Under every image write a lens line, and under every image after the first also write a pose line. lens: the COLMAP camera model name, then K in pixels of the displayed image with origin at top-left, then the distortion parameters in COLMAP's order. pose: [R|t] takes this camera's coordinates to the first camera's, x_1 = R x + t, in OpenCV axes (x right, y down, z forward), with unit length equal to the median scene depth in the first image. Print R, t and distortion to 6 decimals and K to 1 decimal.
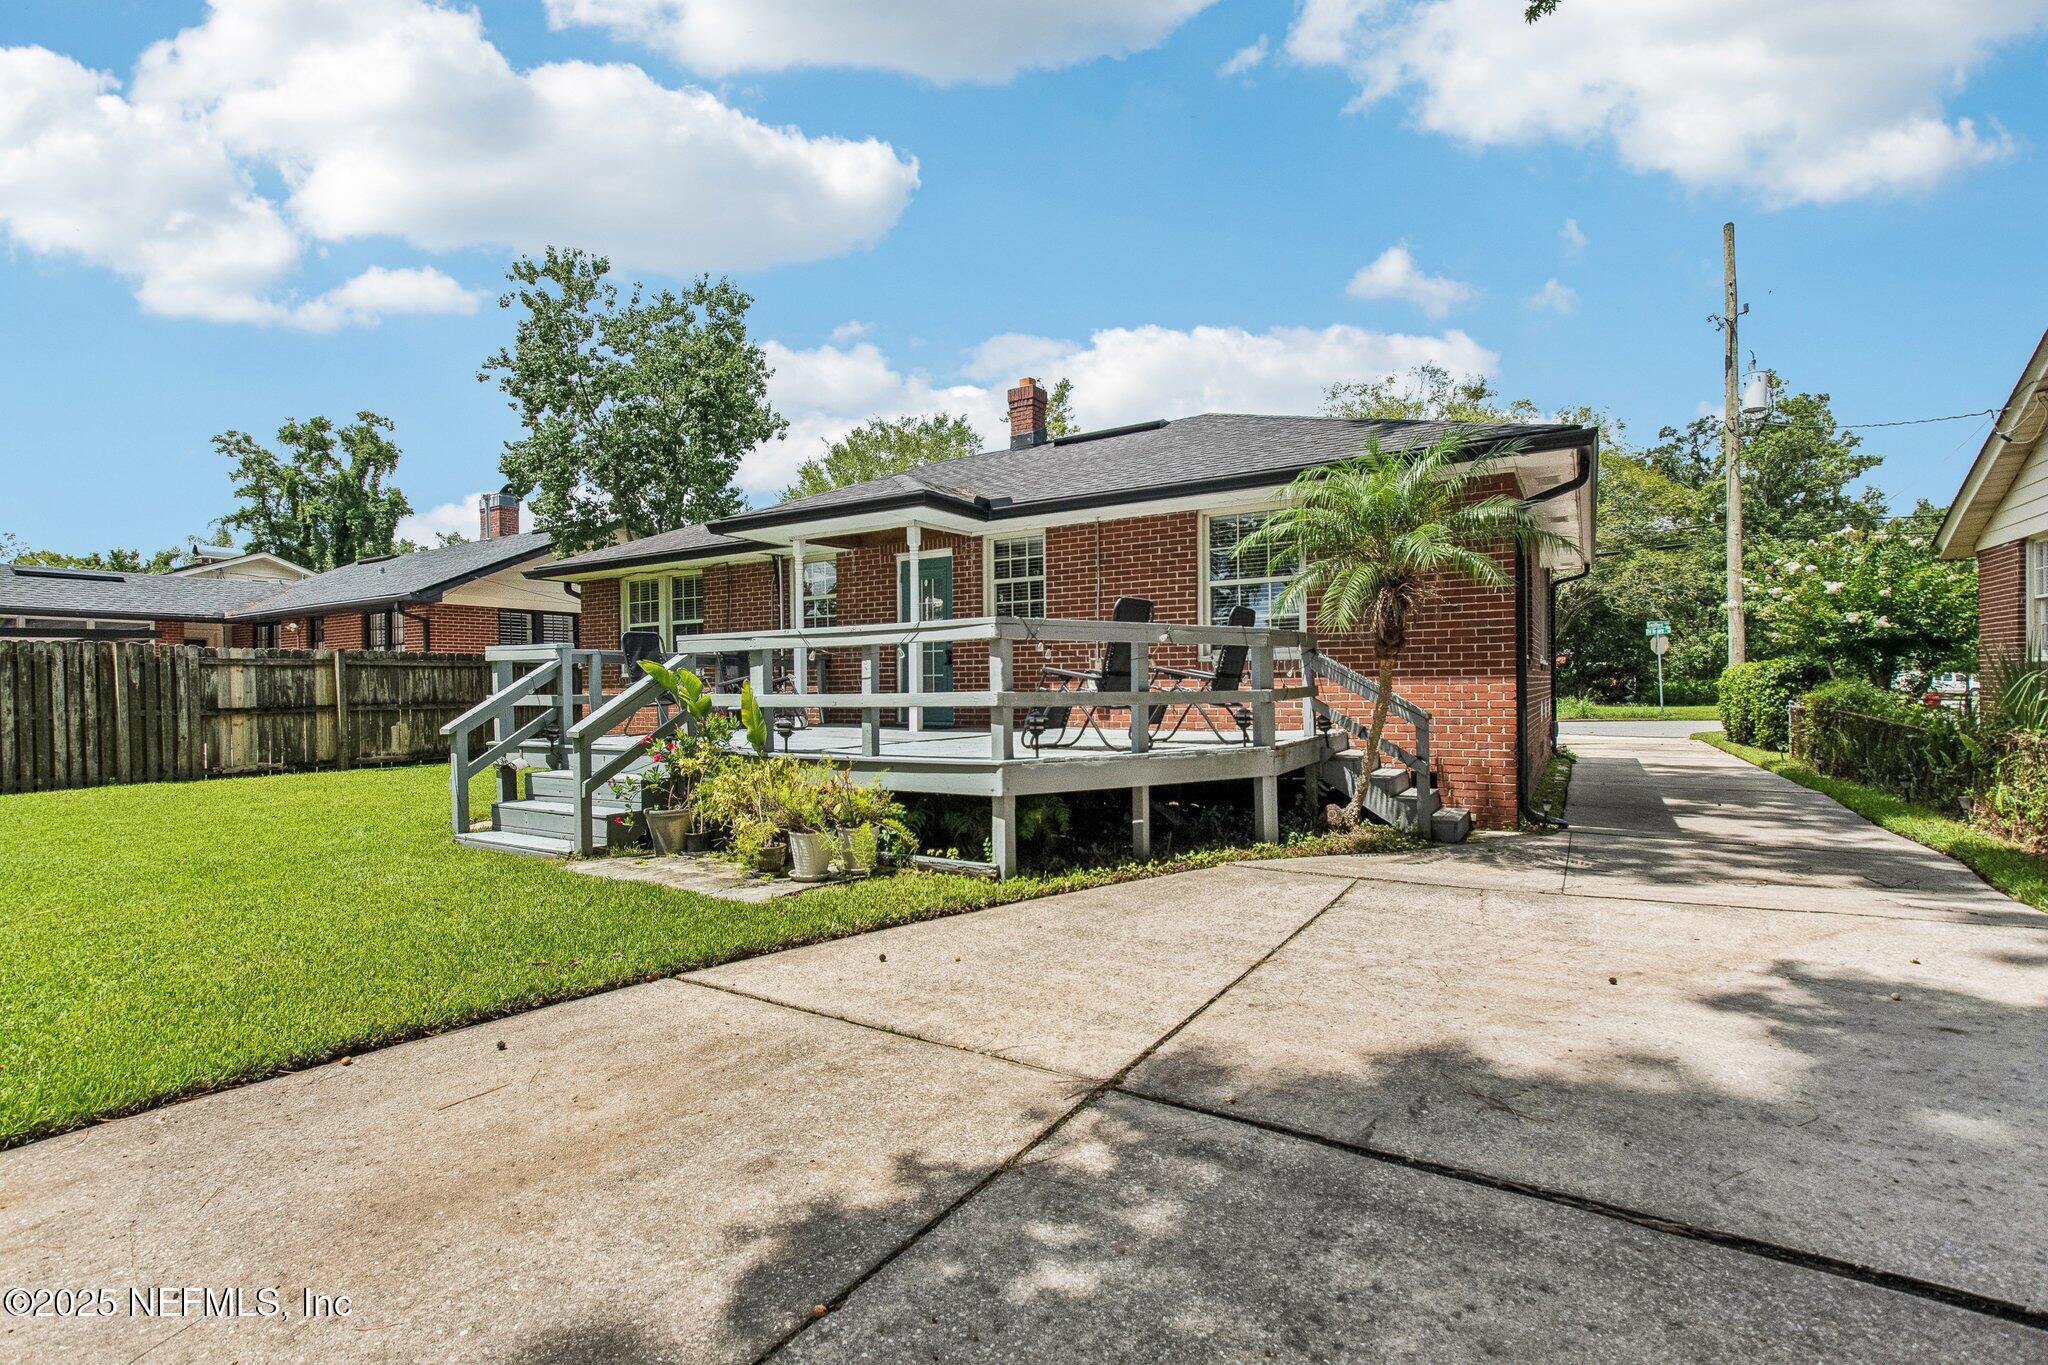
lens RADIAL K [[920.5, 0, 1015.4], [0, 920.5, 692.7], [0, 0, 1]] dist [0.001313, 0.000359]
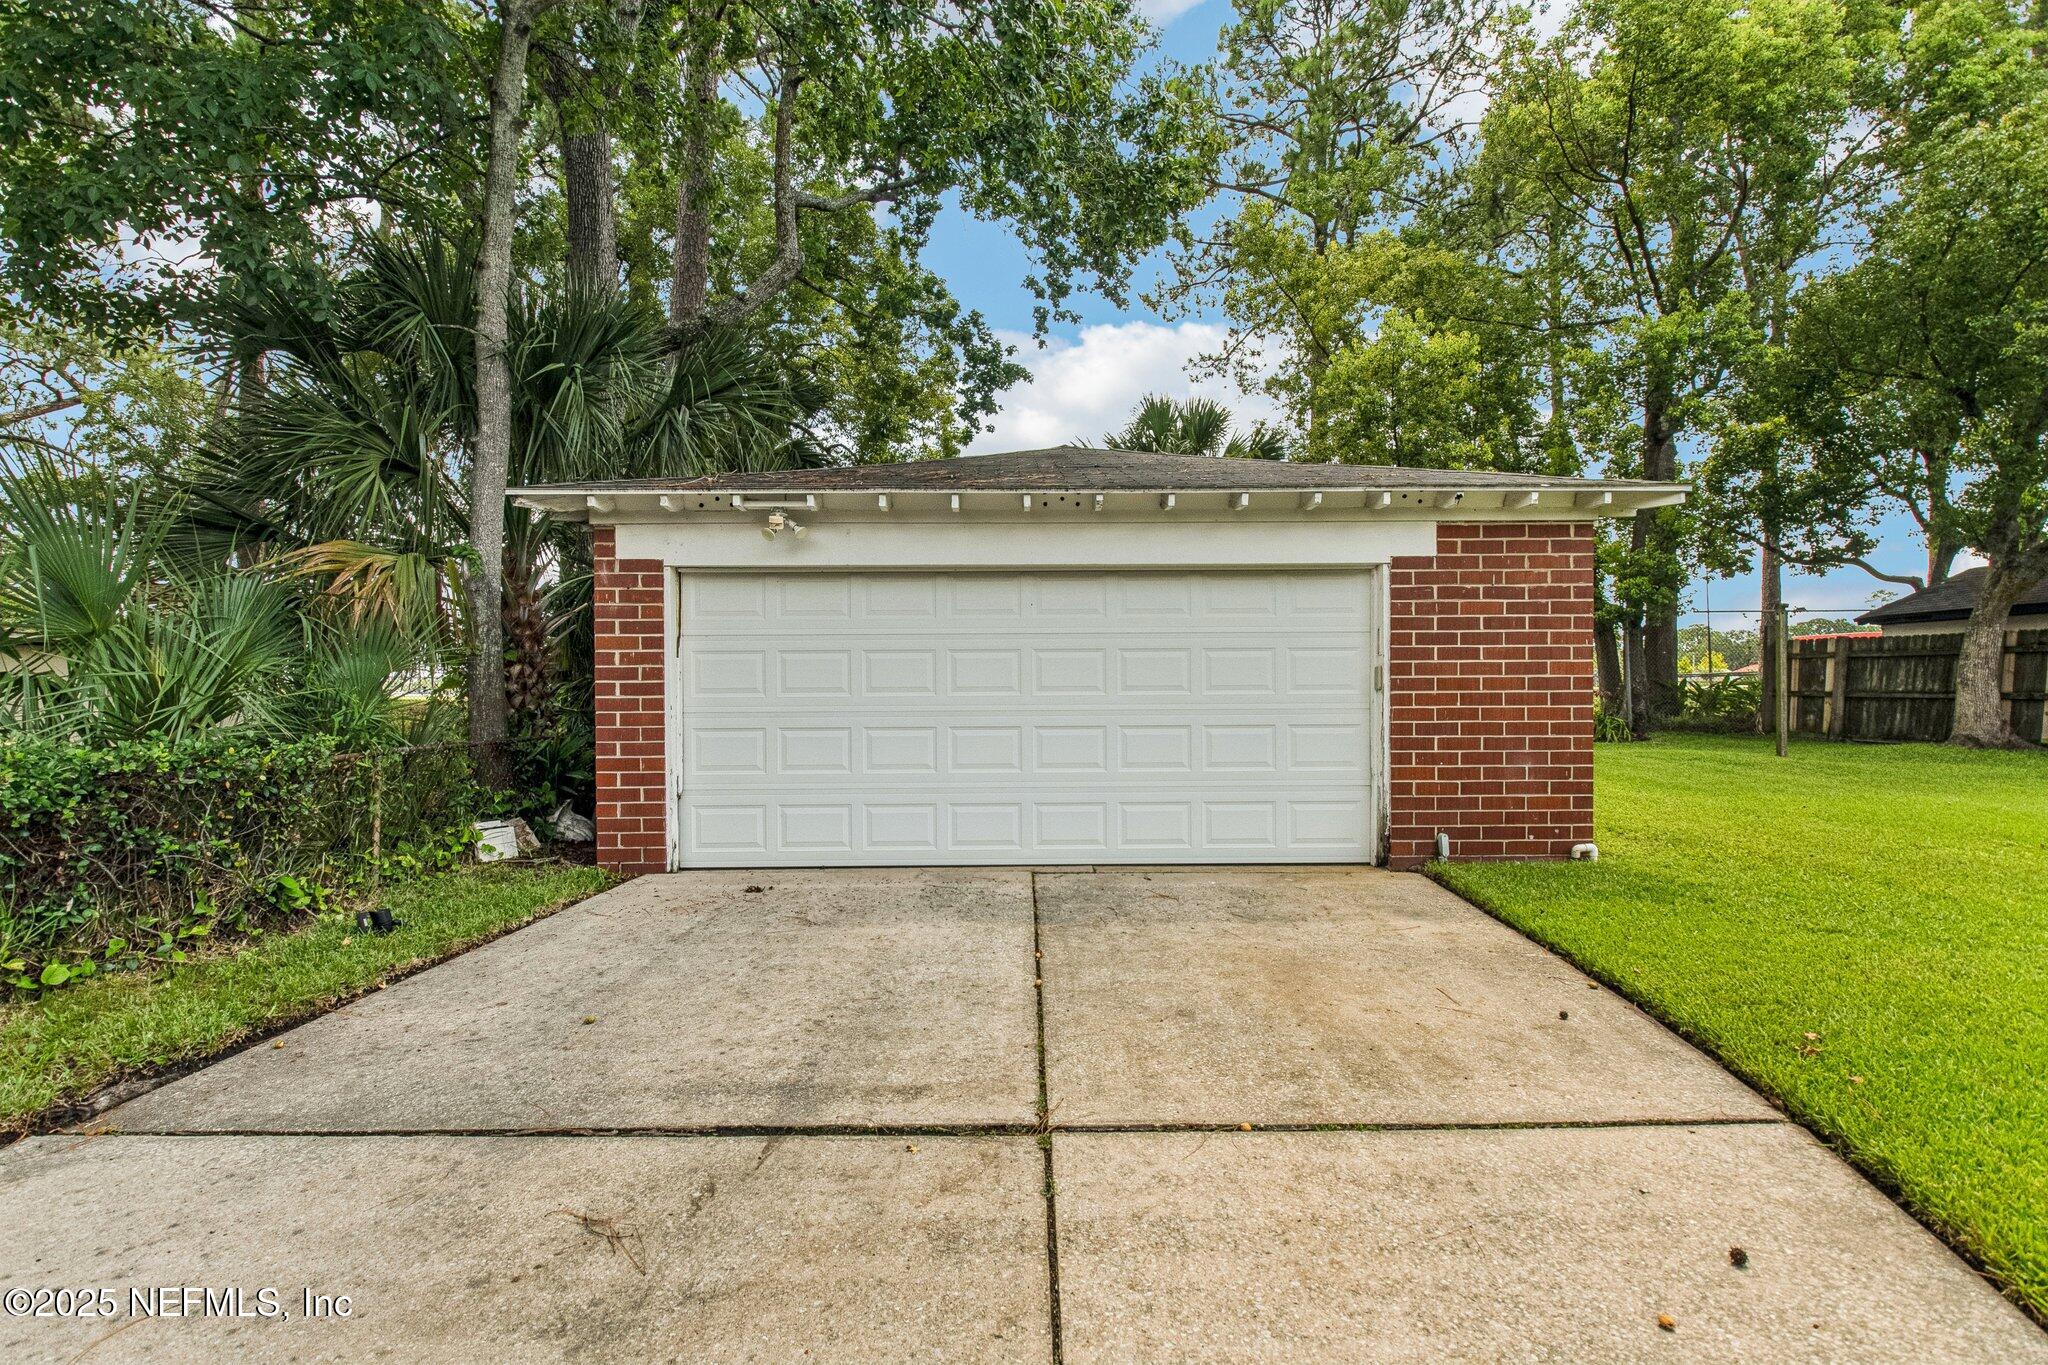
lens RADIAL K [[920.5, 0, 1015.4], [0, 920.5, 692.7], [0, 0, 1]] dist [0.001313, 0.000359]
pose [[-0.843795, 0.018613, -0.536343, 0.647762], [0.010115, 0.999772, 0.018782, -0.017372], [0.536570, 0.010423, -0.843791, 1.880736]]
